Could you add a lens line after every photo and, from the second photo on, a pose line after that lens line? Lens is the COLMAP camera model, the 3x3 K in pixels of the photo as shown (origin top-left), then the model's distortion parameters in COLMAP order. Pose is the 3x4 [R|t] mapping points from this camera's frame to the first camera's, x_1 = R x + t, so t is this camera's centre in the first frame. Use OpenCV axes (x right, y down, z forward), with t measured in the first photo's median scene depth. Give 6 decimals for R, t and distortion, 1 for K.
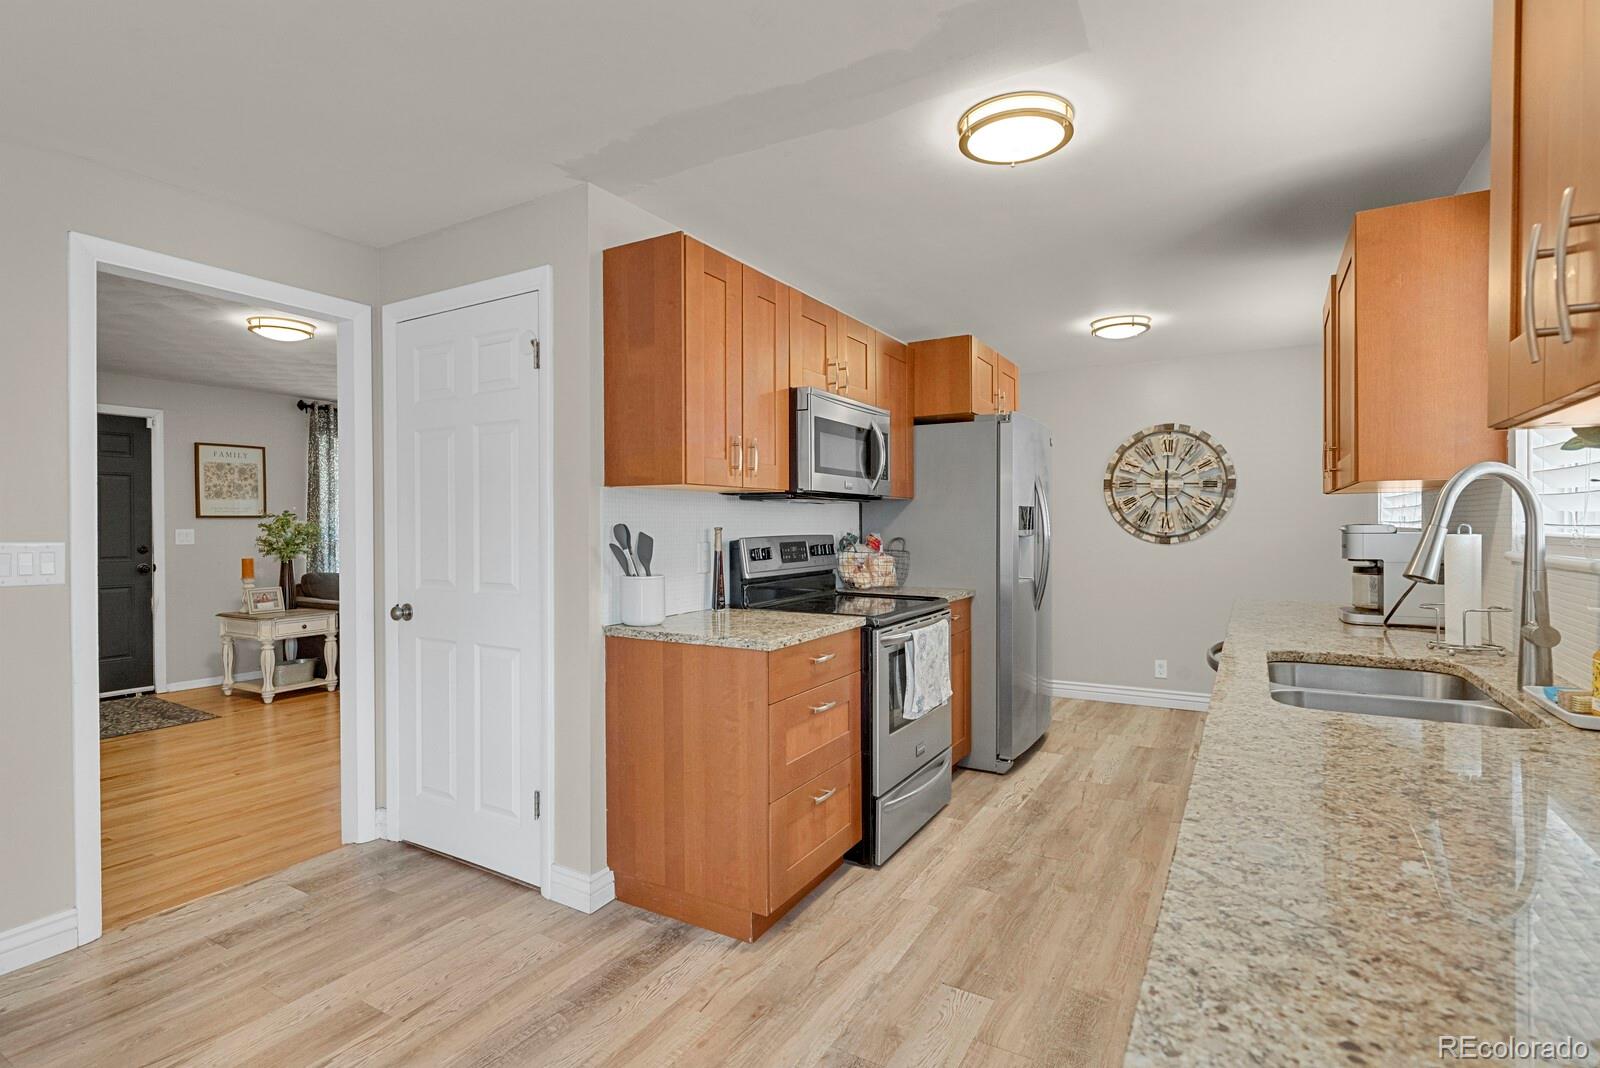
lens RADIAL K [[772.9, 0, 823.5], [0, 772.9, 531.2], [0, 0, 1]] dist [-0.004462, -0.000865]
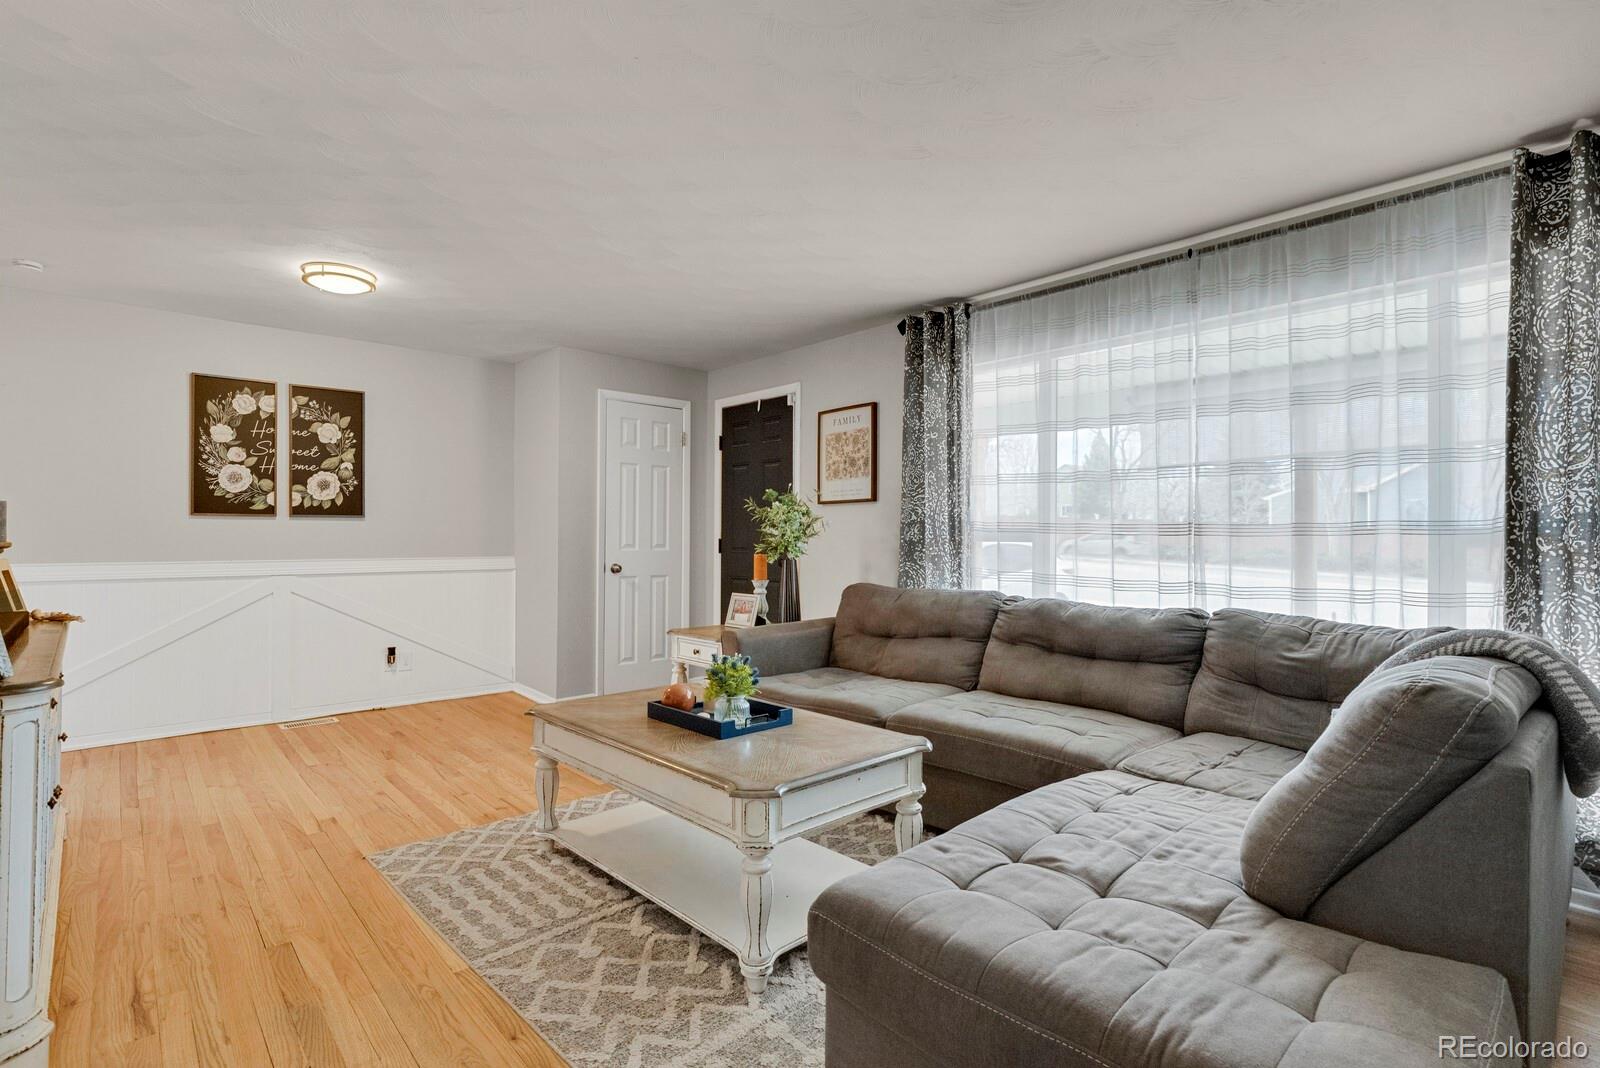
lens RADIAL K [[772.9, 0, 794.9], [0, 772.9, 530.4], [0, 0, 1]] dist [-0.004462, -0.000865]
pose [[-0.323607, -0.006640, -0.946168, -0.031029], [-0.009675, 0.999946, -0.003709, 0.014600], [0.946142, 0.007954, -0.323654, 1.339609]]
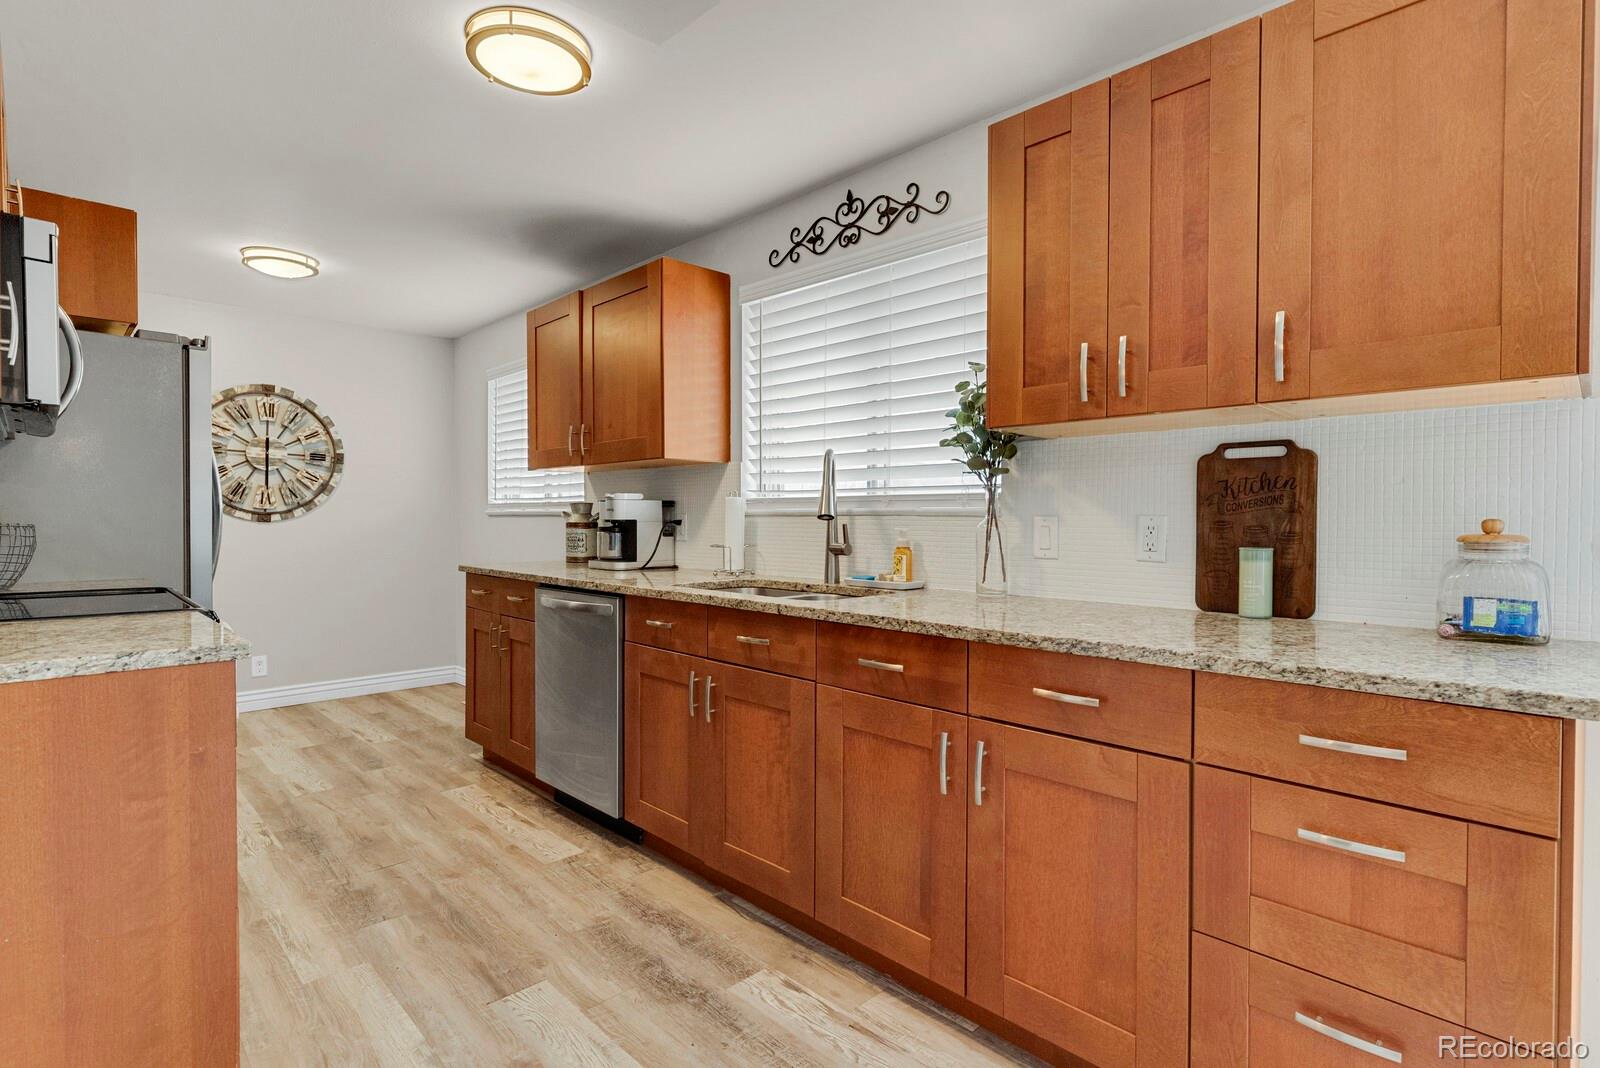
lens RADIAL K [[772.9, 0, 809.0], [0, 772.9, 530.6], [0, 0, 1]] dist [-0.004462, -0.000865]
pose [[0.271846, -0.012823, 0.962255, -0.227383], [0.007044, 0.999911, 0.011335, 0.020571], [-0.962315, 0.003697, 0.271913, 0.168315]]
